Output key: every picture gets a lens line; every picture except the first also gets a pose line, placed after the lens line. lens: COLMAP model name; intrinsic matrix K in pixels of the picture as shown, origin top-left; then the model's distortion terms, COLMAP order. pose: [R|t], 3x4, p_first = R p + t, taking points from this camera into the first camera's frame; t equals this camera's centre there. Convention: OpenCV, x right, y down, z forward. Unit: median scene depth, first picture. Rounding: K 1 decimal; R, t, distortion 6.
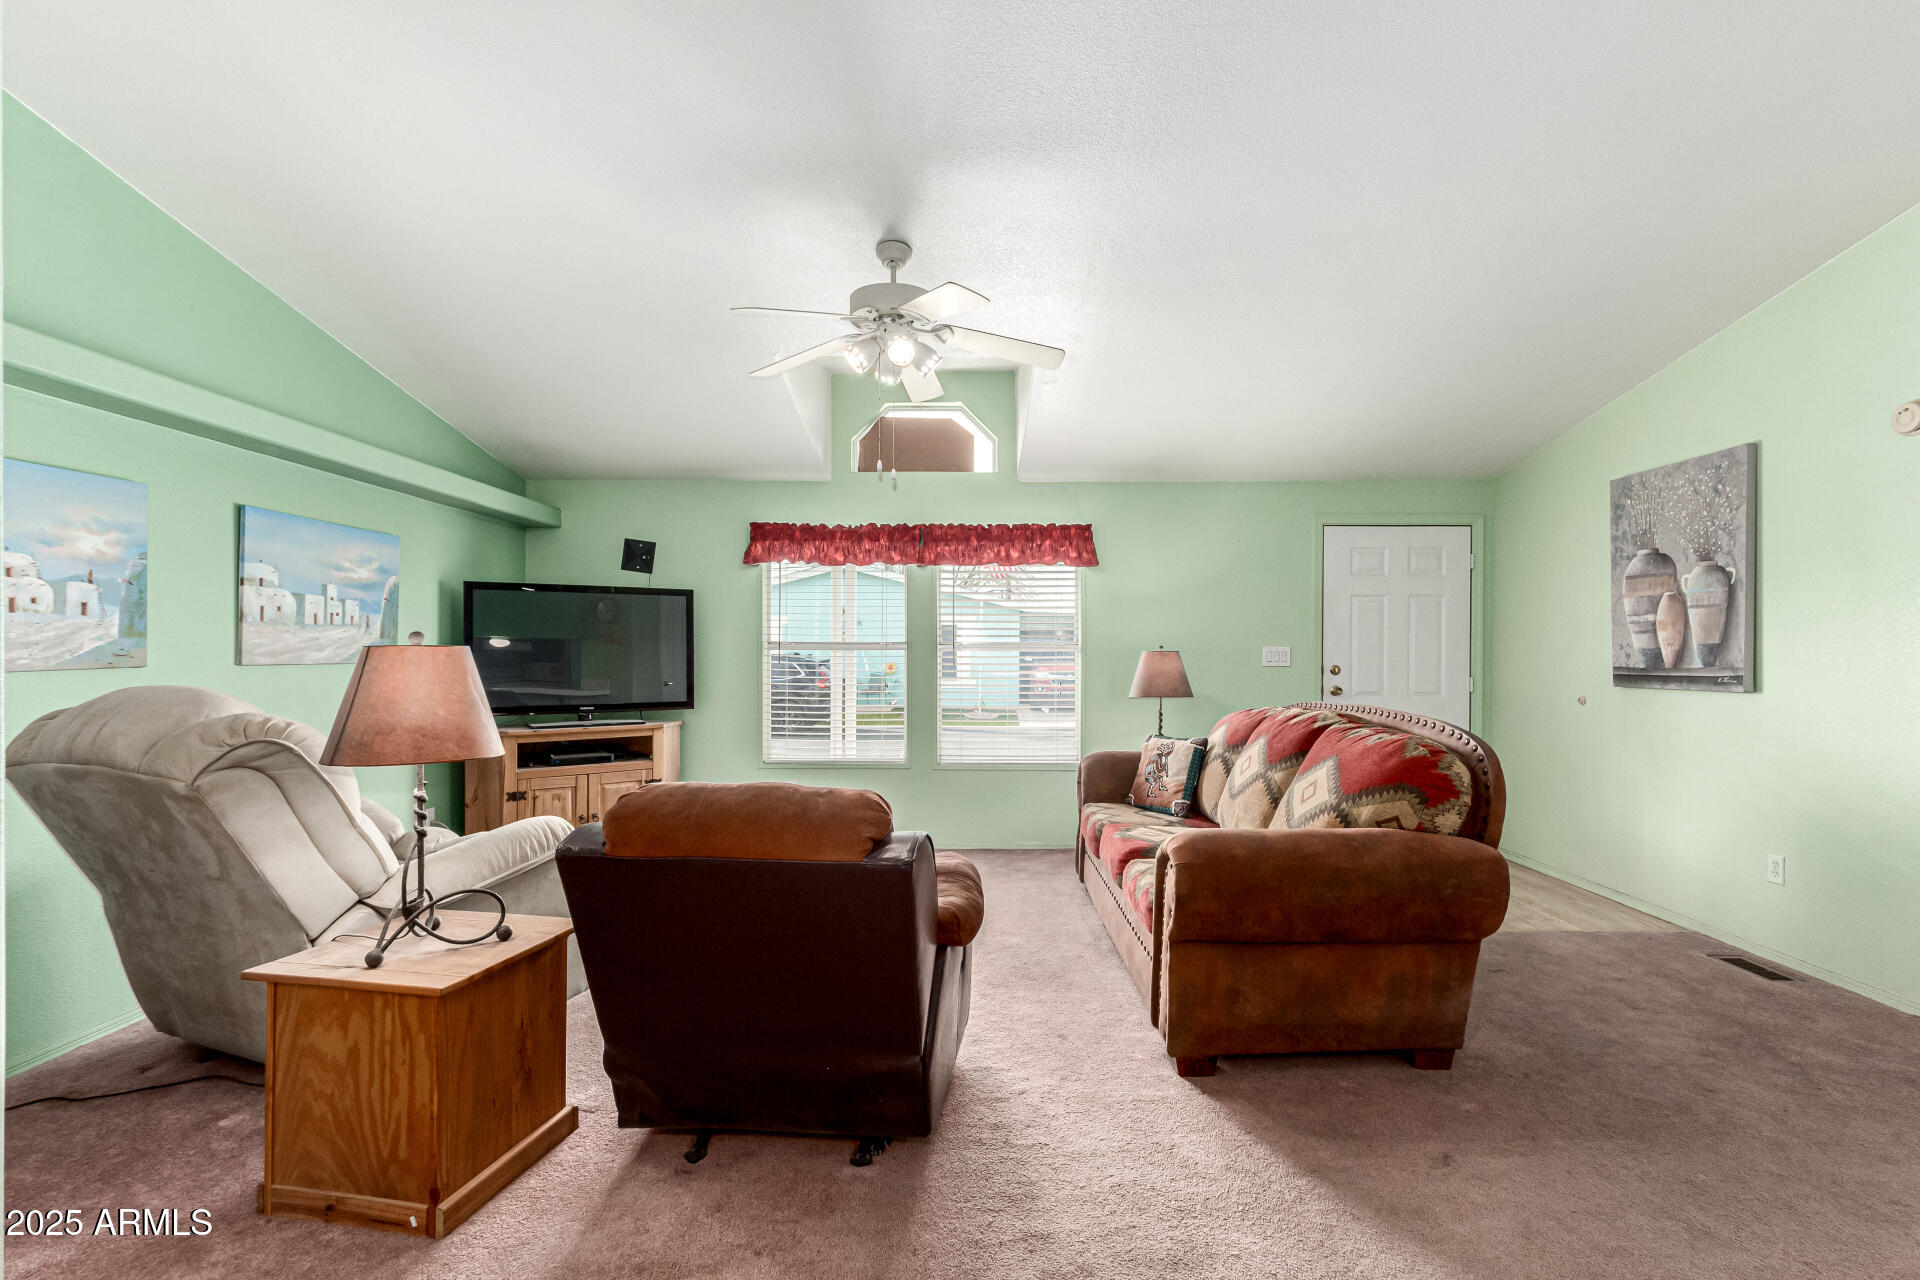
lens RADIAL K [[897.9, 0, 971.4], [0, 897.9, 652.5], [0, 0, 1]] dist [0.011399, -0.004066]
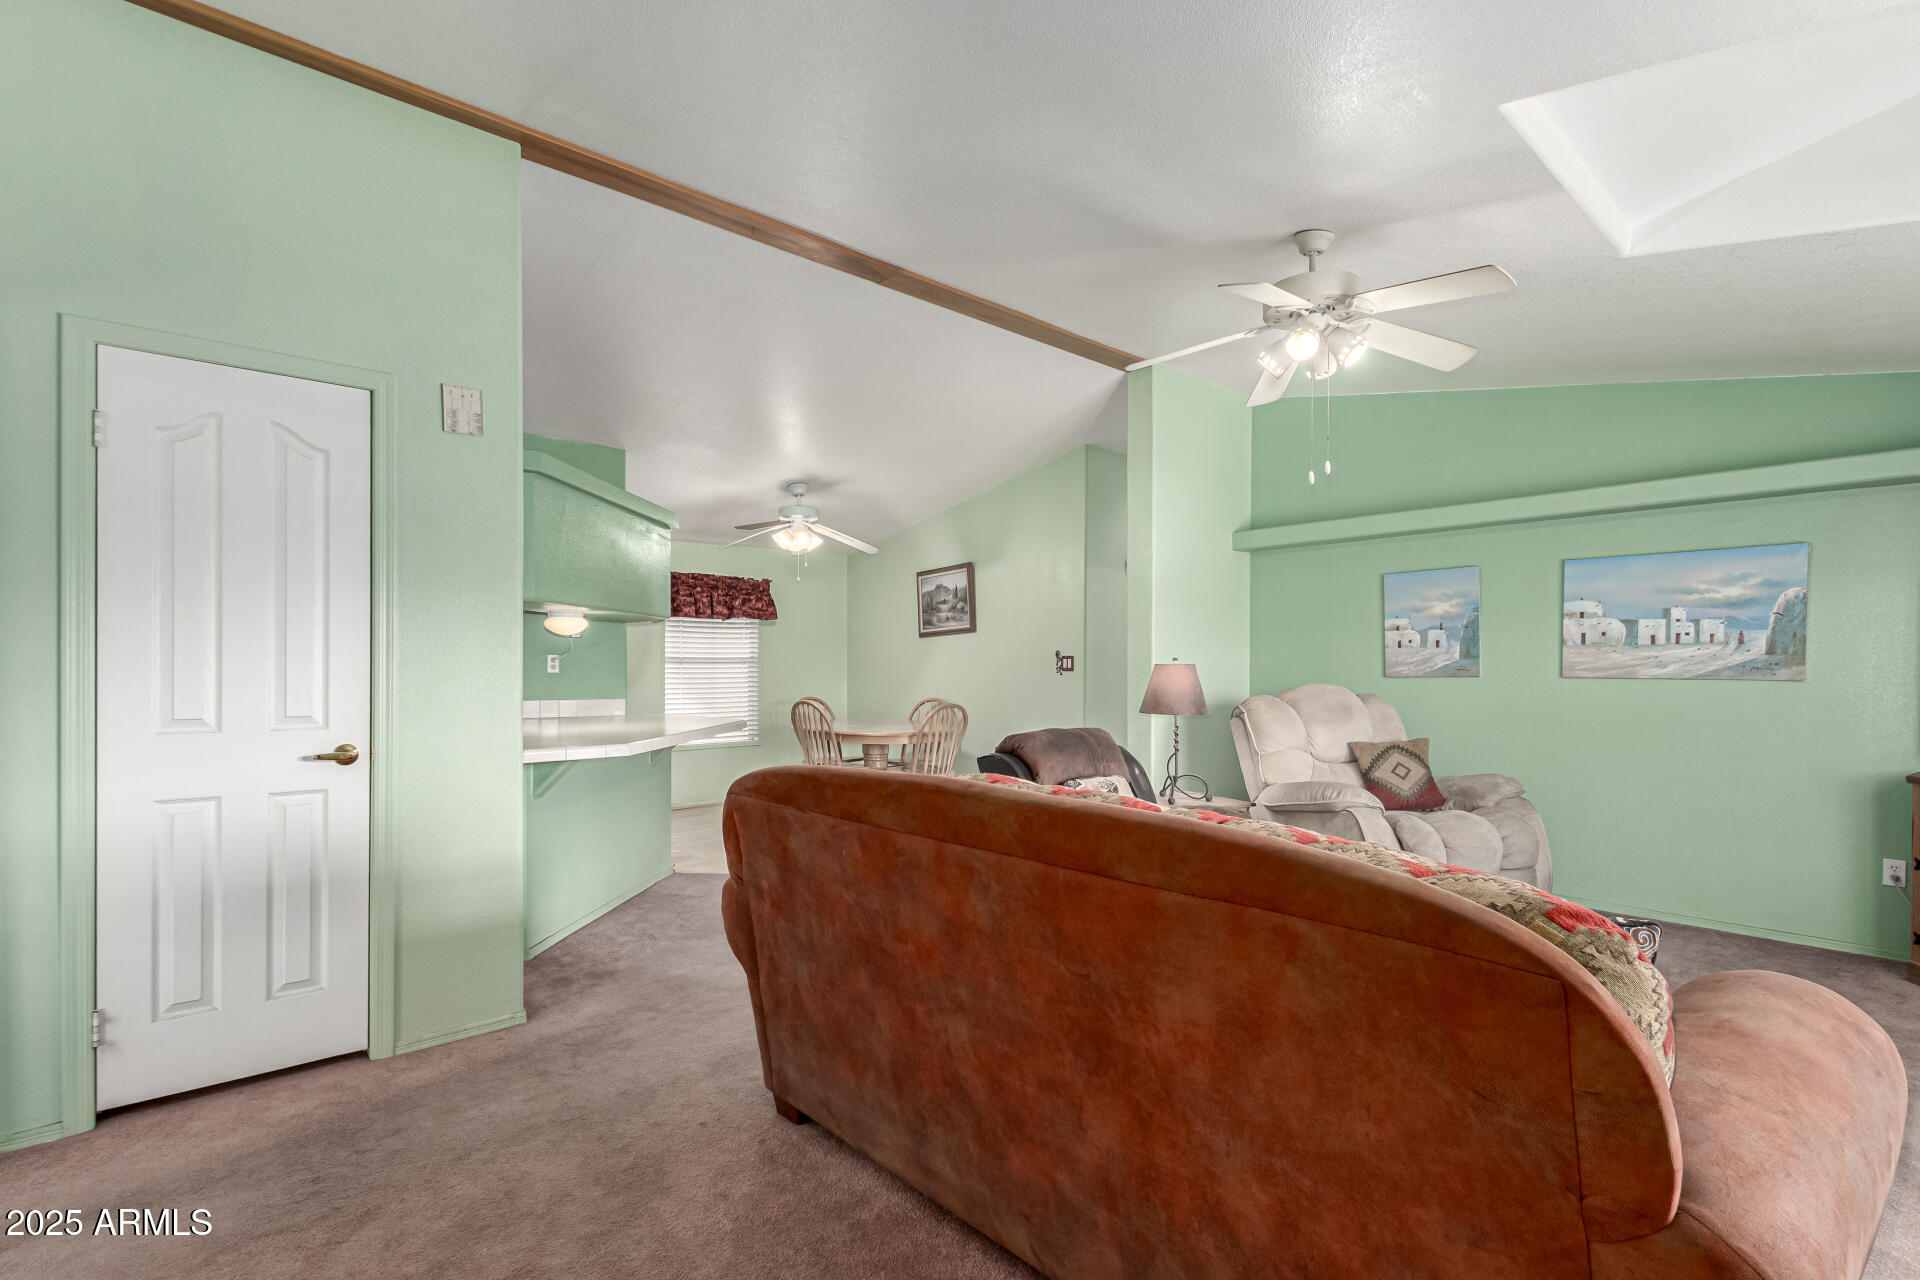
lens RADIAL K [[897.9, 0, 1027.8], [0, 897.9, 662.0], [0, 0, 1]] dist [0.011399, -0.004066]
pose [[-0.707774, -0.007218, -0.706402, 0.634186], [-0.005245, 0.999974, -0.004963, 0.001061], [0.706419, 0.000193, -0.707794, 1.214749]]
